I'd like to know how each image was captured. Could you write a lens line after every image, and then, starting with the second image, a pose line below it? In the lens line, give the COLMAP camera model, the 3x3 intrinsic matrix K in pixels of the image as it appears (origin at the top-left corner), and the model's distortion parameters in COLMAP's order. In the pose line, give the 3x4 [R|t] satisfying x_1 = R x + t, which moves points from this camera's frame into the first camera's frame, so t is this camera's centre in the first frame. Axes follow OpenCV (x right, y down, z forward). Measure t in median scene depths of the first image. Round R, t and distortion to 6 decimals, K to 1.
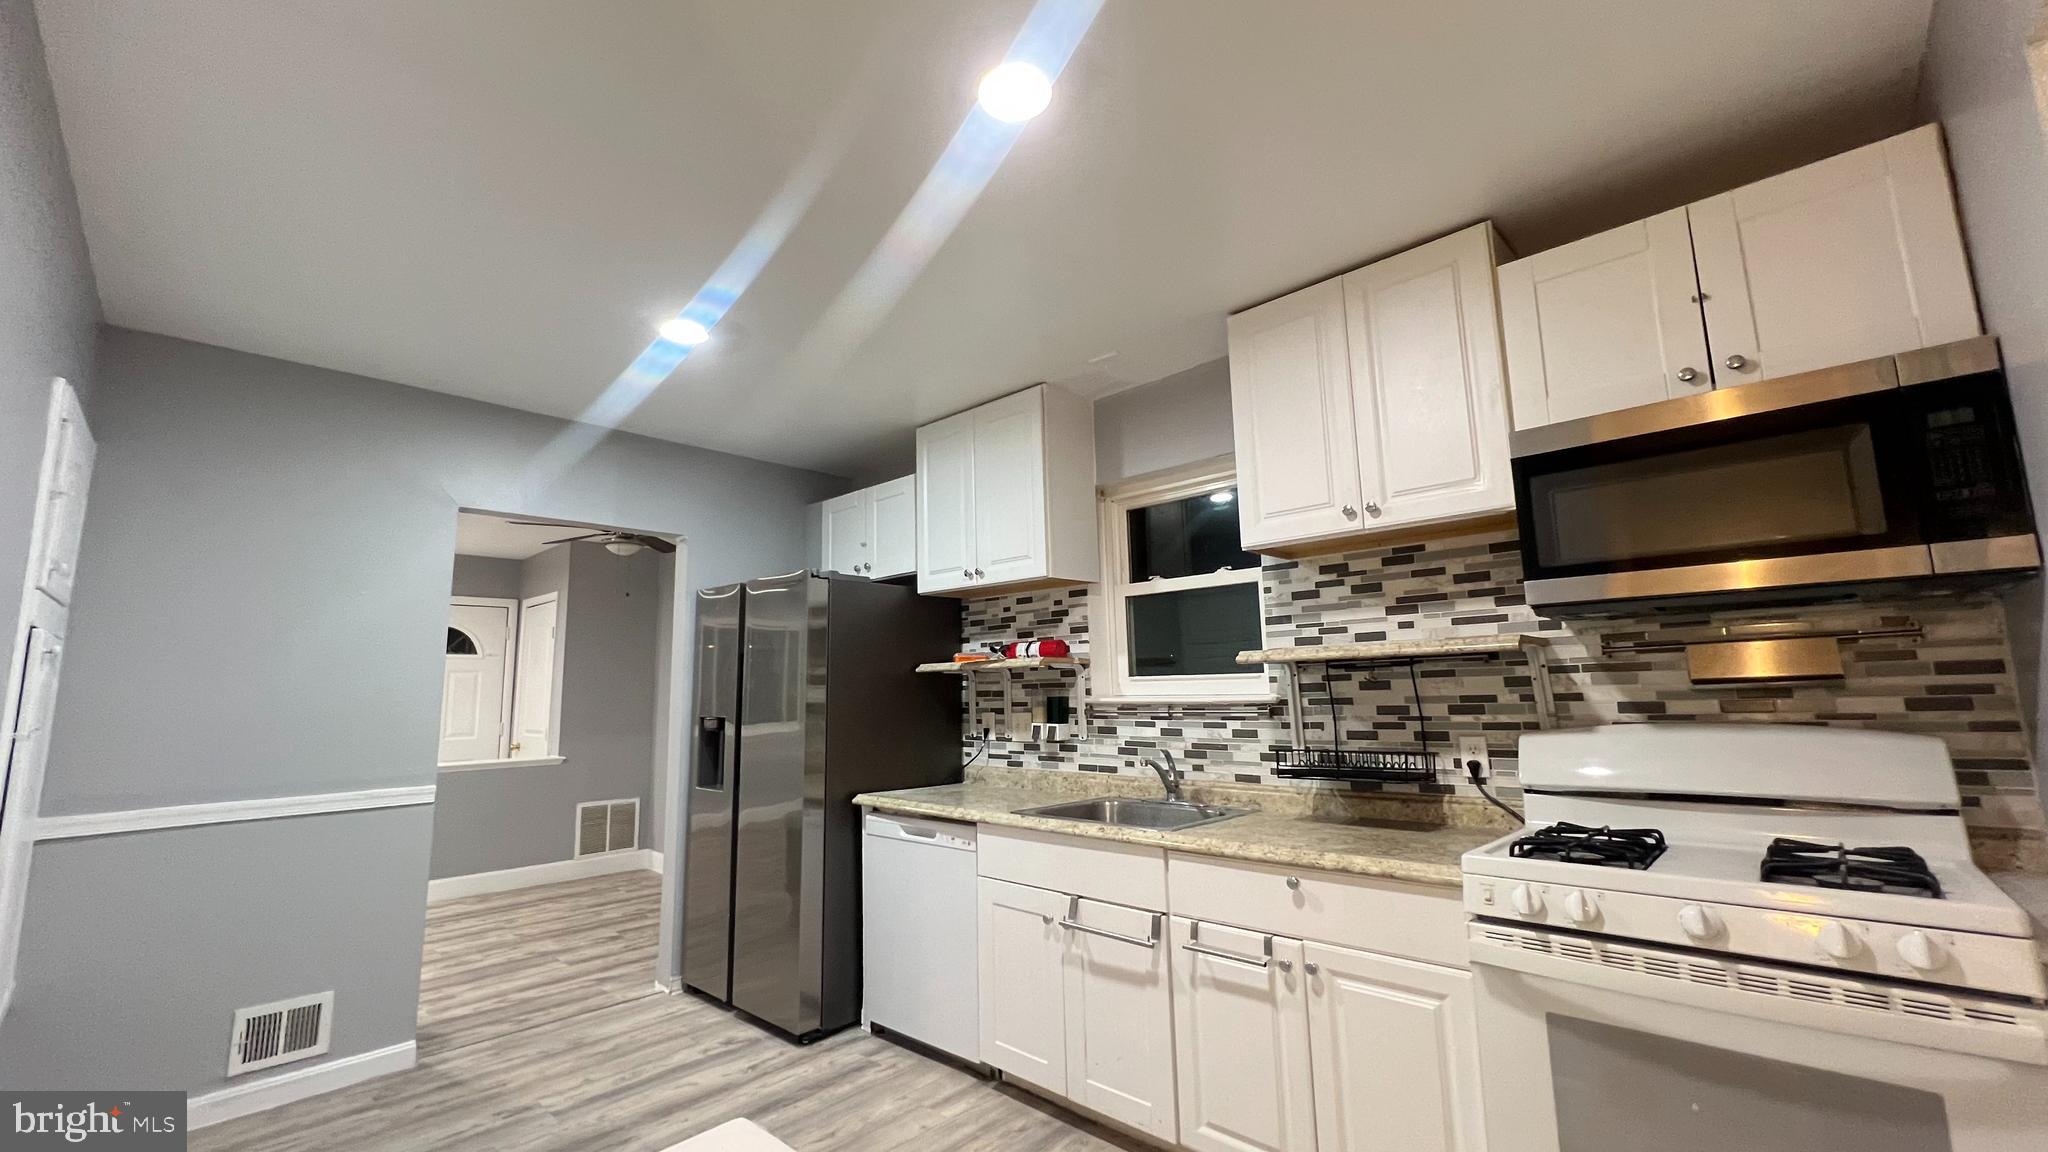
lens RADIAL K [[811.7, 0, 1017.8], [0, 811.7, 572.3], [0, 0, 1]] dist [-0.001436, -0.000534]
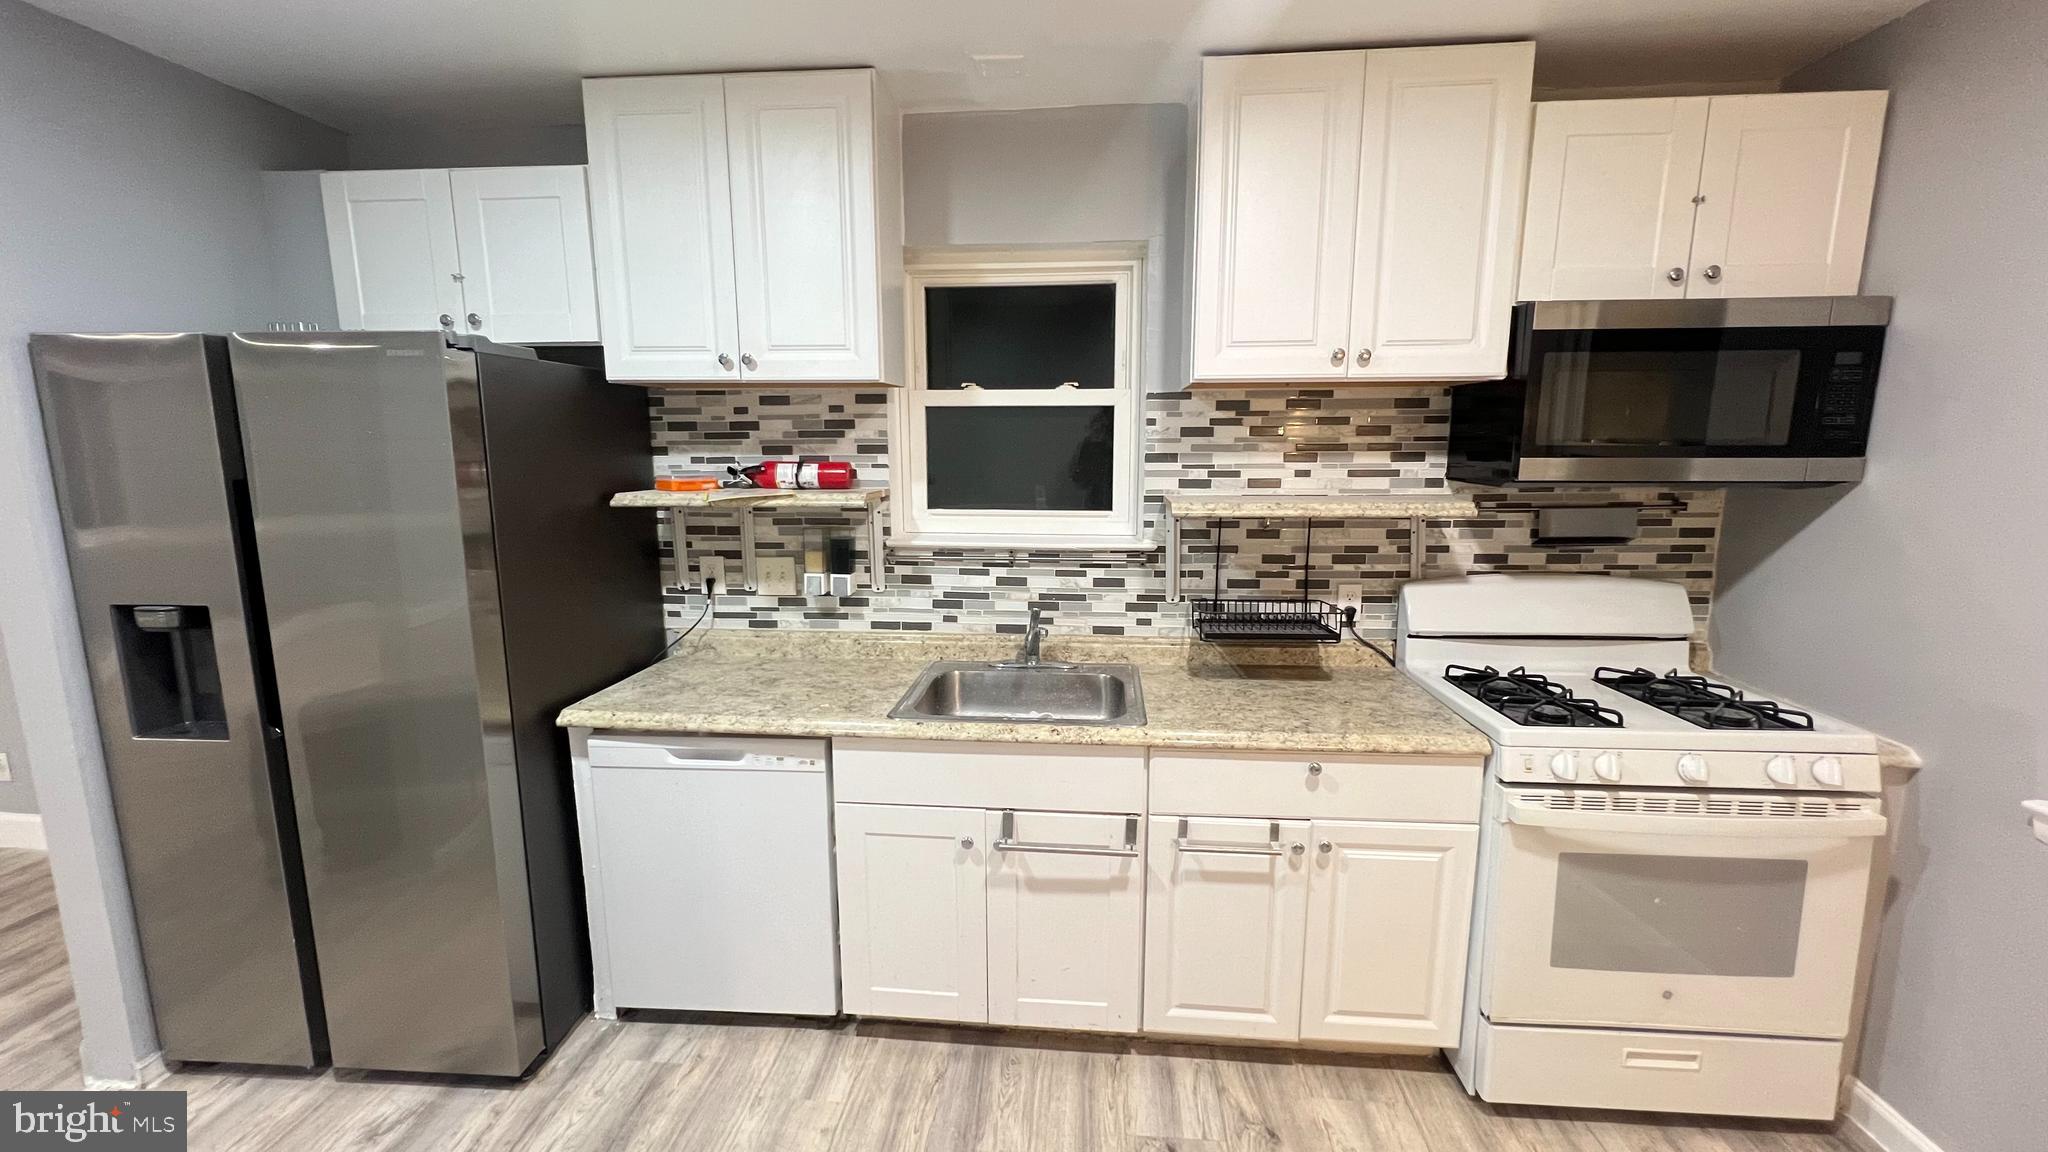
lens RADIAL K [[811.7, 0, 1017.8], [0, 811.7, 572.3], [0, 0, 1]] dist [-0.001436, -0.000534]
pose [[0.781597, -0.082340, 0.618325, -0.369675], [-0.103622, 0.960339, 0.258868, -0.034795], [-0.615117, -0.266402, 0.742066, 0.423746]]
